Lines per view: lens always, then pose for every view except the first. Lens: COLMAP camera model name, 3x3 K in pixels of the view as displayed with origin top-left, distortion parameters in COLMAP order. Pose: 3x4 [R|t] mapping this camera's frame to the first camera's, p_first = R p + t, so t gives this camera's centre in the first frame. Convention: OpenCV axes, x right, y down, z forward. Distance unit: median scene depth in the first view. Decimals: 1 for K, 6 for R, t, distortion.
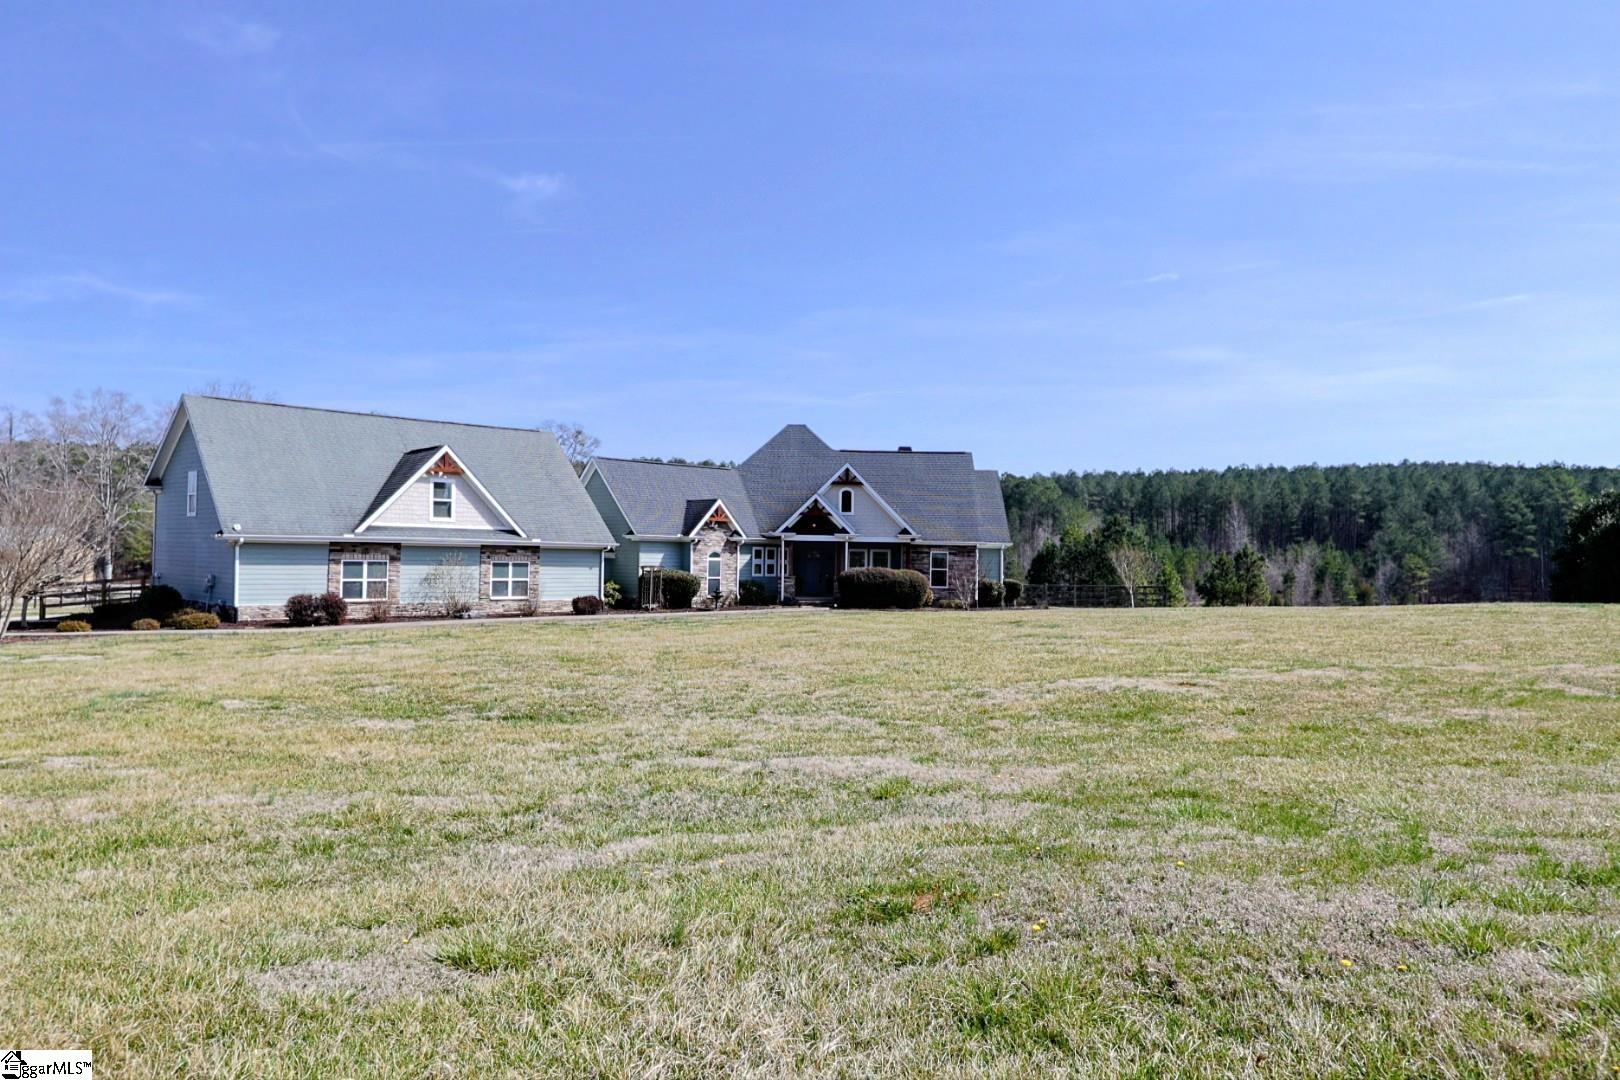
lens RADIAL K [[1093.1, 0, 802.4], [0, 1093.1, 543.4], [0, 0, 1]] dist [0.003899, -0.003110]
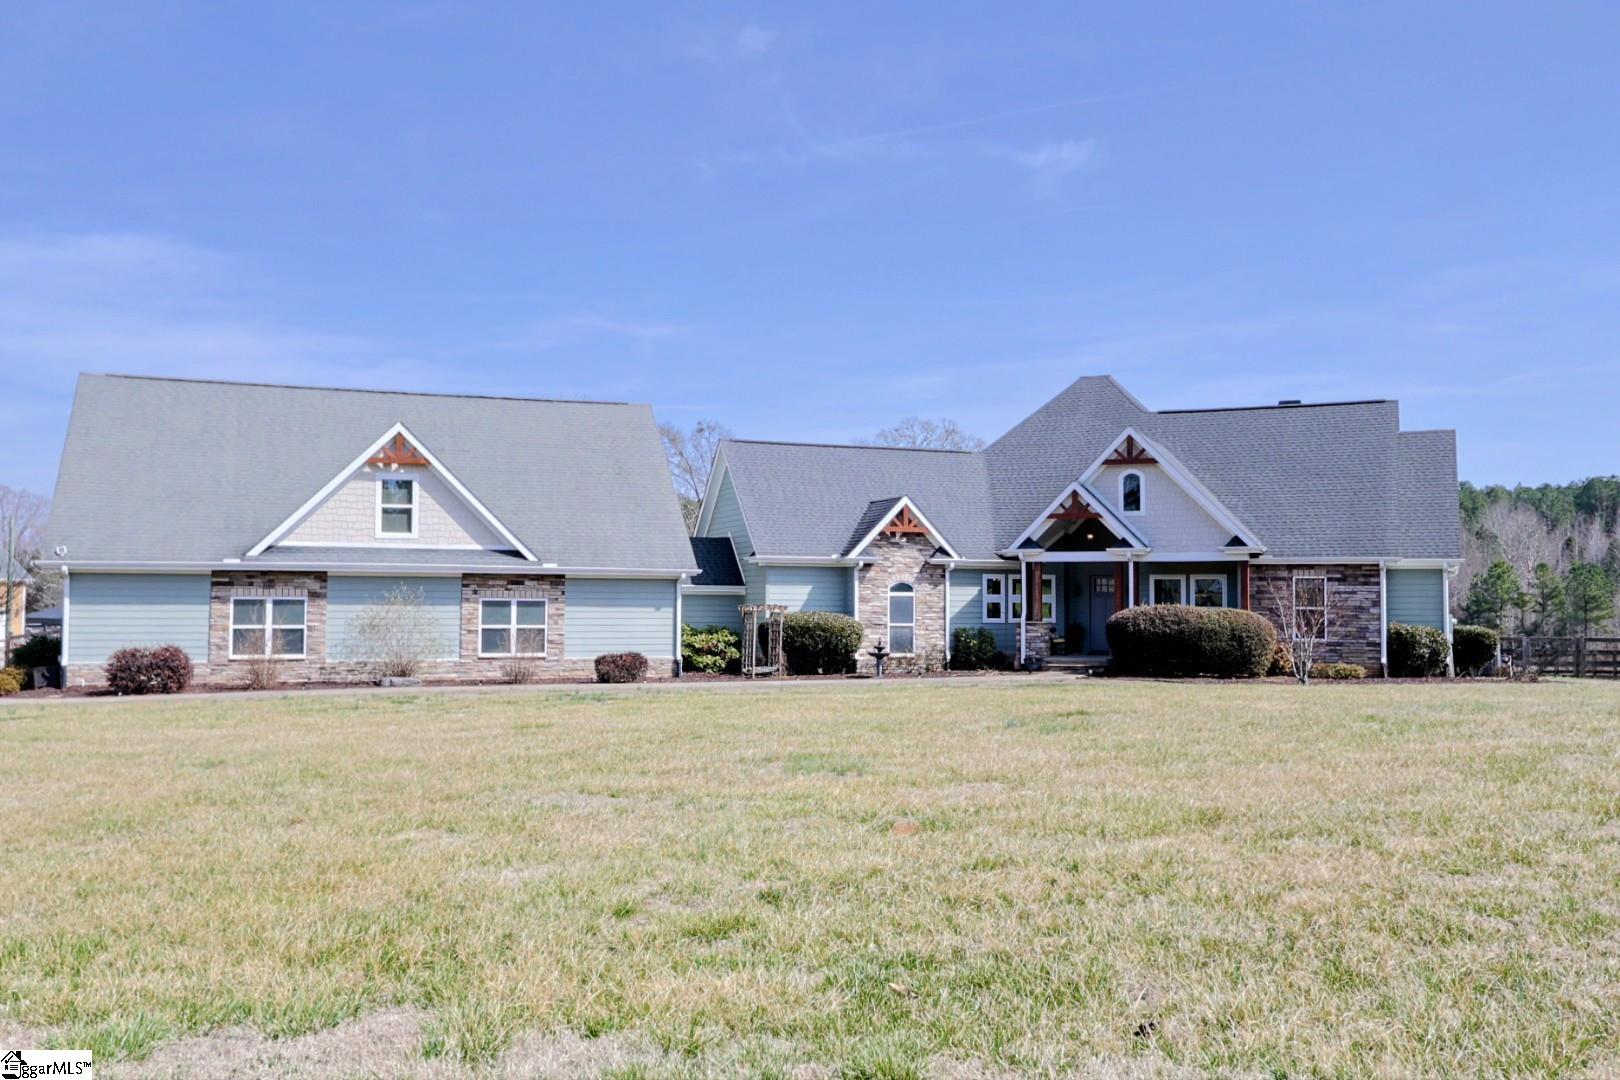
lens RADIAL K [[1416.6, 0, 803.2], [0, 1416.6, 543.5], [0, 0, 1]] dist [0.019248, 0.016689]
pose [[0.916849, -0.028822, -0.398192, 0.180524], [0.014970, 0.999171, -0.037854, 0.014653], [0.398953, 0.028745, 0.916521, 0.240483]]
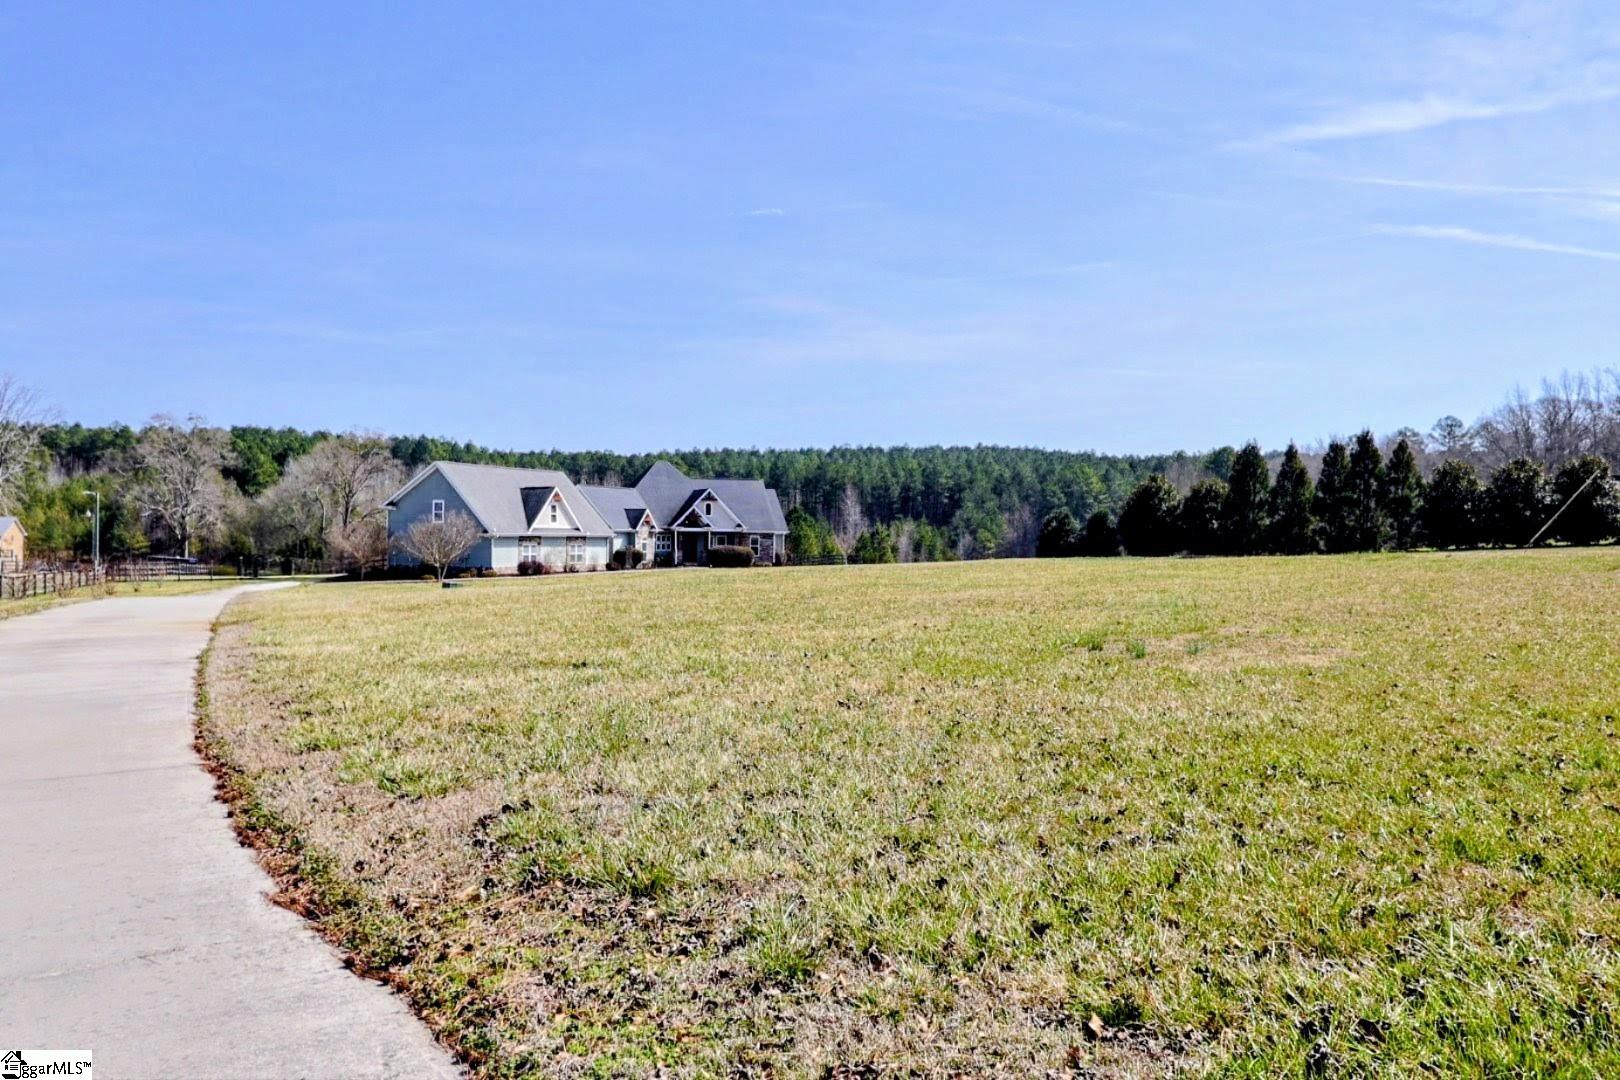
lens RADIAL K [[1177.3, 0, 812.5], [0, 1177.3, 536.5], [0, 0, 1]] dist [0.002203, 0.000108]
pose [[0.934730, -0.006747, 0.355294, -0.500797], [0.000435, 0.999841, 0.017843, -0.028287], [-0.355358, -0.016524, 0.934584, -0.912975]]
